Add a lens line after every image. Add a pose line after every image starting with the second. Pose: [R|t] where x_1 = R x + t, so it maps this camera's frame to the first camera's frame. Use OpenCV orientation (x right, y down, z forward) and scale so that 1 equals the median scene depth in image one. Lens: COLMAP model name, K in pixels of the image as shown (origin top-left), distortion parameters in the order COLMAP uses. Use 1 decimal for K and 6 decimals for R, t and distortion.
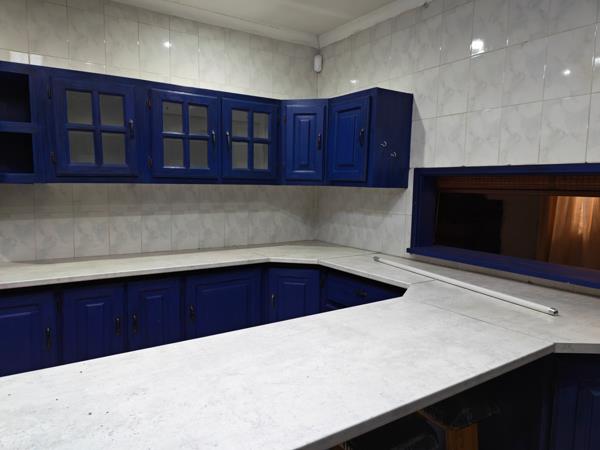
lens RADIAL K [[413.6, 0, 300.0], [0, 413.6, 225.0], [0, 0, 1]] dist [0.003733, -0.007329]
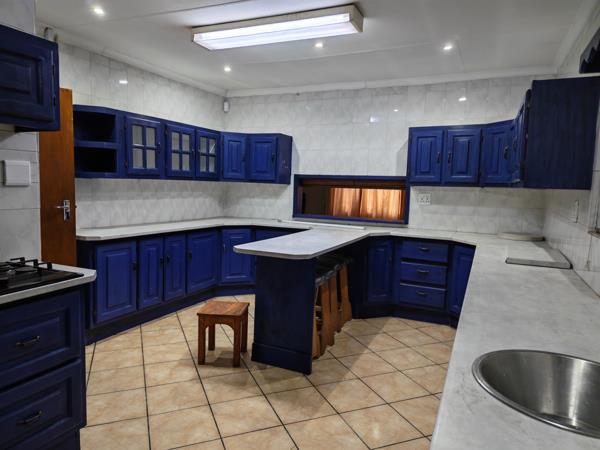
lens RADIAL K [[413.6, 0, 300.0], [0, 413.6, 225.0], [0, 0, 1]] dist [0.003733, -0.007329]
pose [[0.850688, -0.036757, 0.524384, -0.685392], [0.030626, 0.999323, 0.020365, 0.058835], [-0.524777, -0.001264, 0.851239, -0.635613]]
